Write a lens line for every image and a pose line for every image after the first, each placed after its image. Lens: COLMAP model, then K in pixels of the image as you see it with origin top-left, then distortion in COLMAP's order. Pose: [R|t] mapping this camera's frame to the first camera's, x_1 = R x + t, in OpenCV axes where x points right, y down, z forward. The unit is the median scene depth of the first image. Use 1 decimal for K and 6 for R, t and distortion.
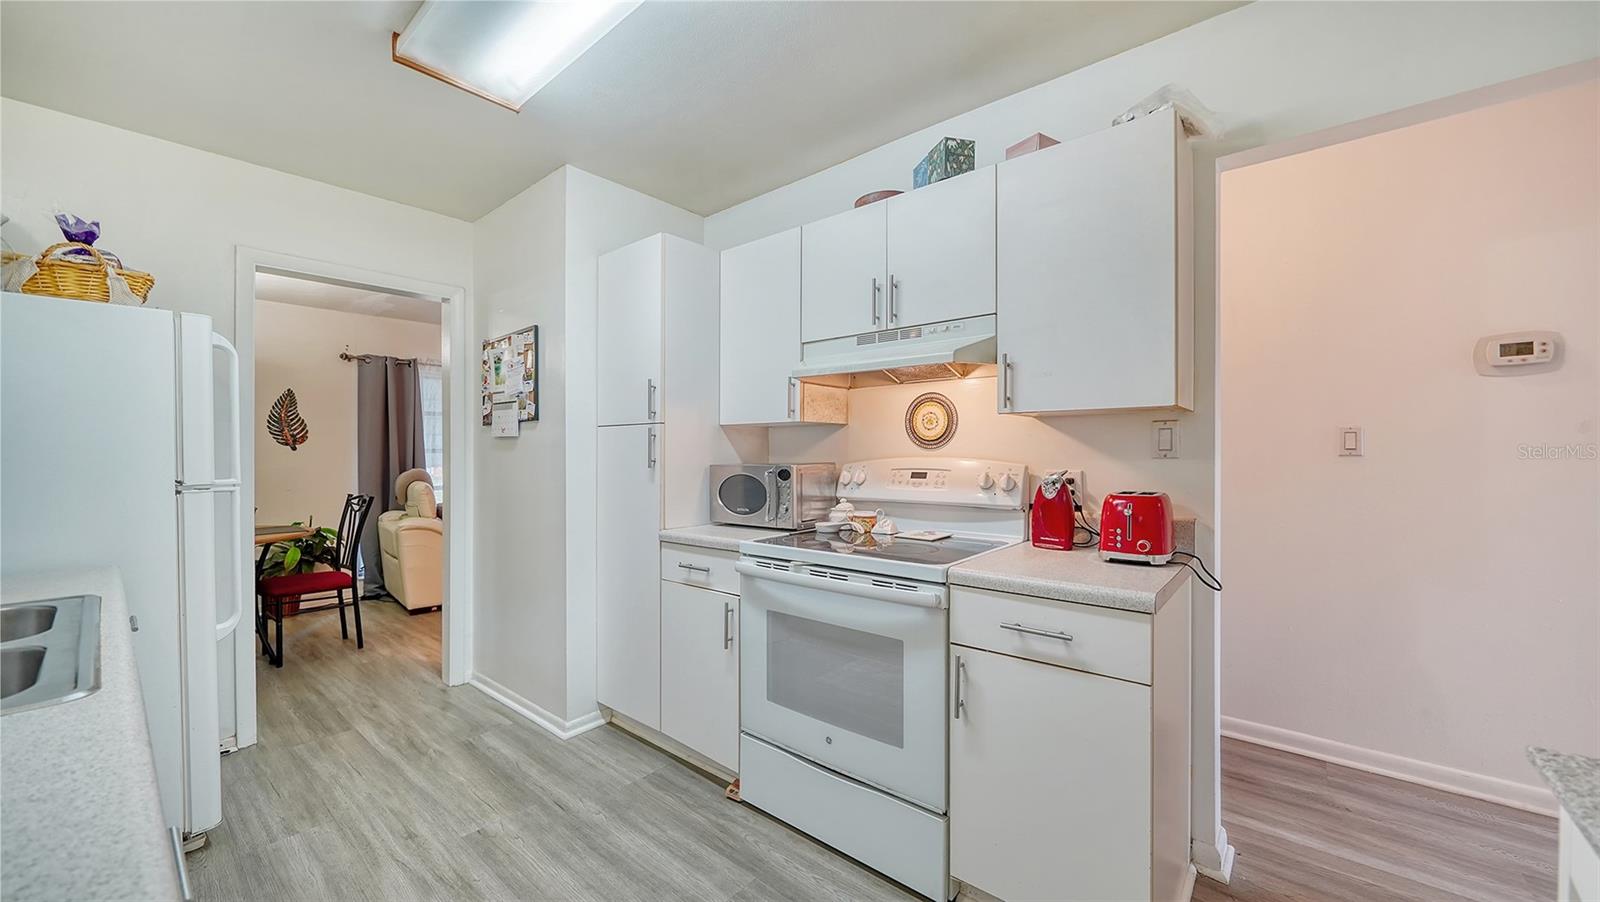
lens RADIAL K [[583.3, 0, 796.3], [0, 583.3, 451.9], [0, 0, 1]] dist [-0.002196, -0.000059]
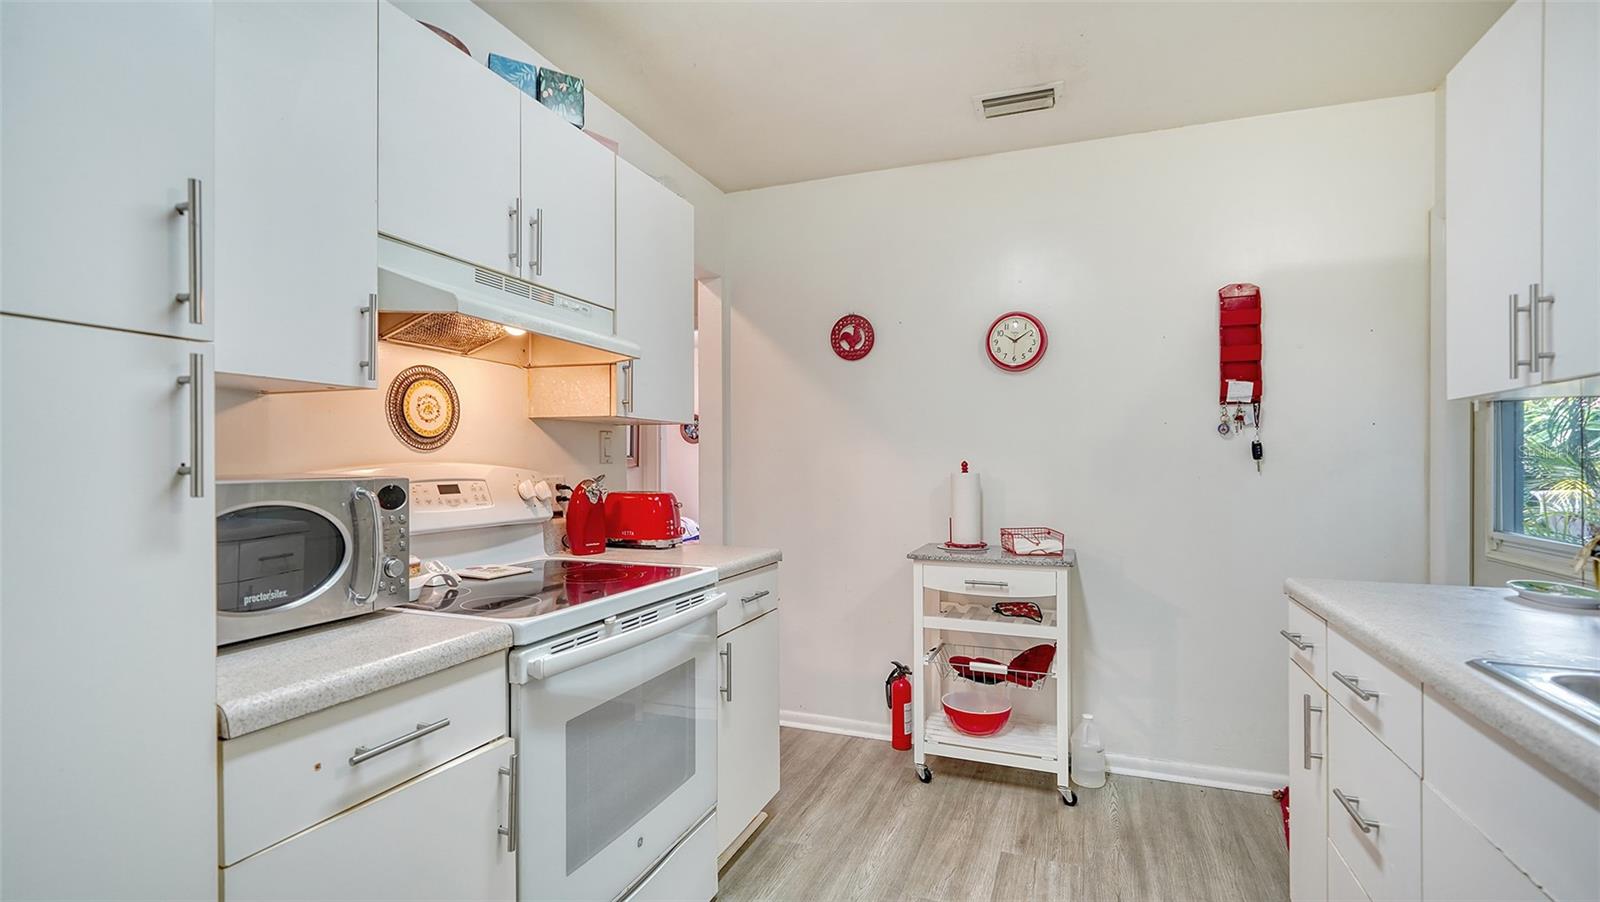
lens RADIAL K [[746.6, 0, 771.3], [0, 746.6, 462.4], [0, 0, 1]] dist [-0.006312, 0.000371]
pose [[-0.299667, 0.003829, 0.954036, -0.743955], [-0.002086, 0.999987, -0.004669, 0.012804], [-0.954042, -0.003390, -0.299655, 0.930638]]
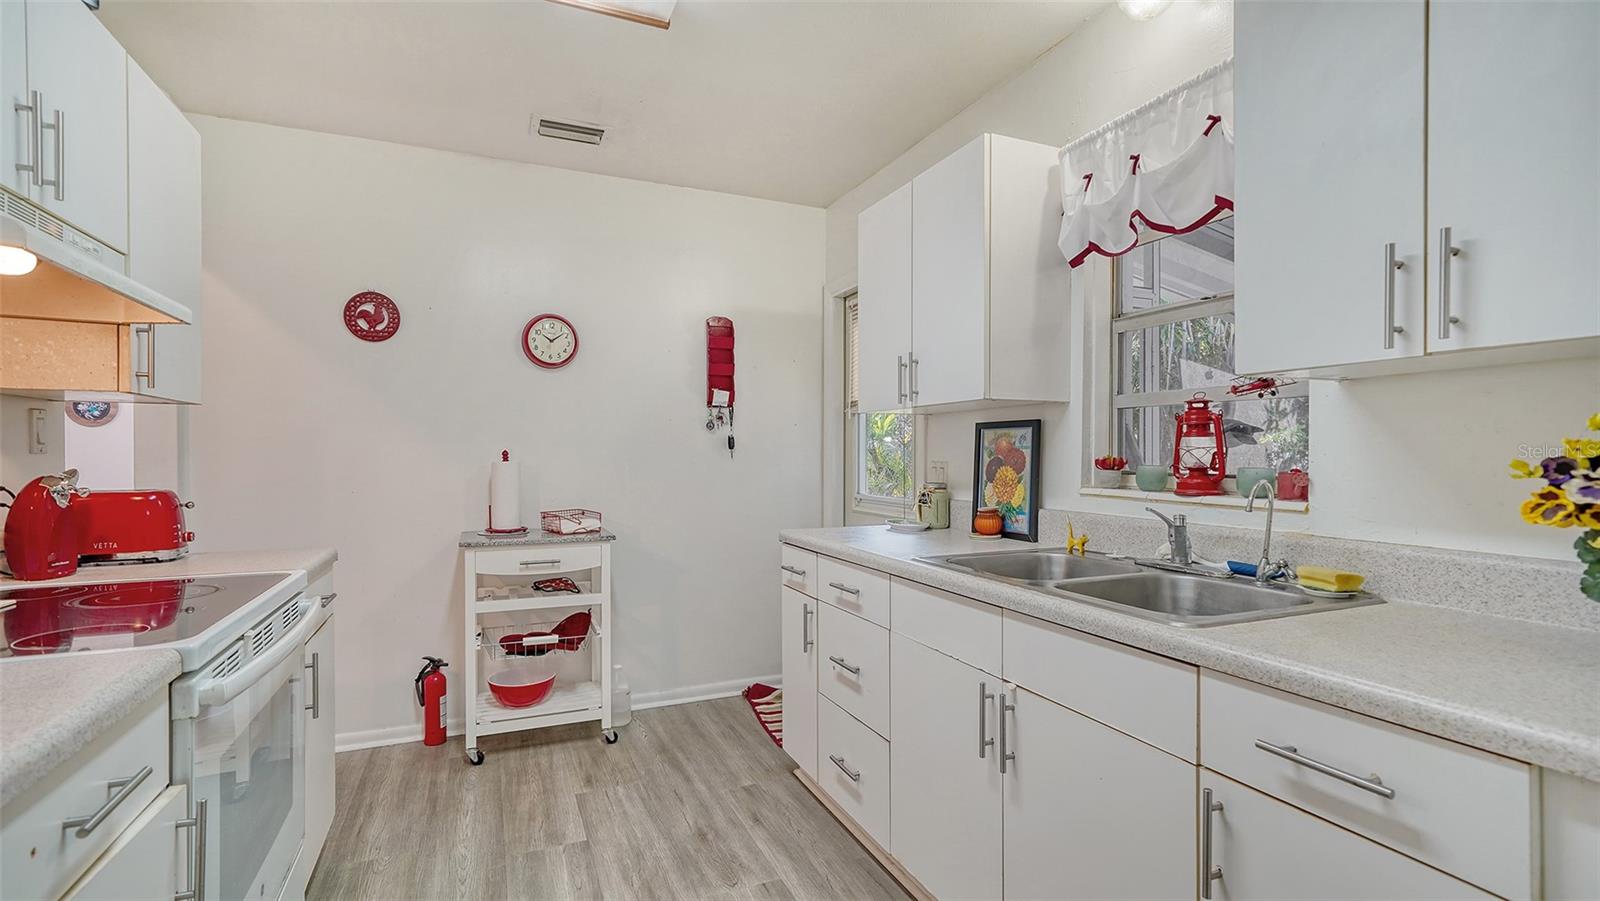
lens RADIAL K [[754.3, 0, 808.8], [0, 754.3, 448.5], [0, 0, 1]] dist [-0.012694, 0.000693]
pose [[-0.900793, 0.006598, 0.434198, -0.700054], [0.003361, 0.999961, -0.008221, 0.013856], [-0.434235, -0.005946, -0.900780, 1.223044]]
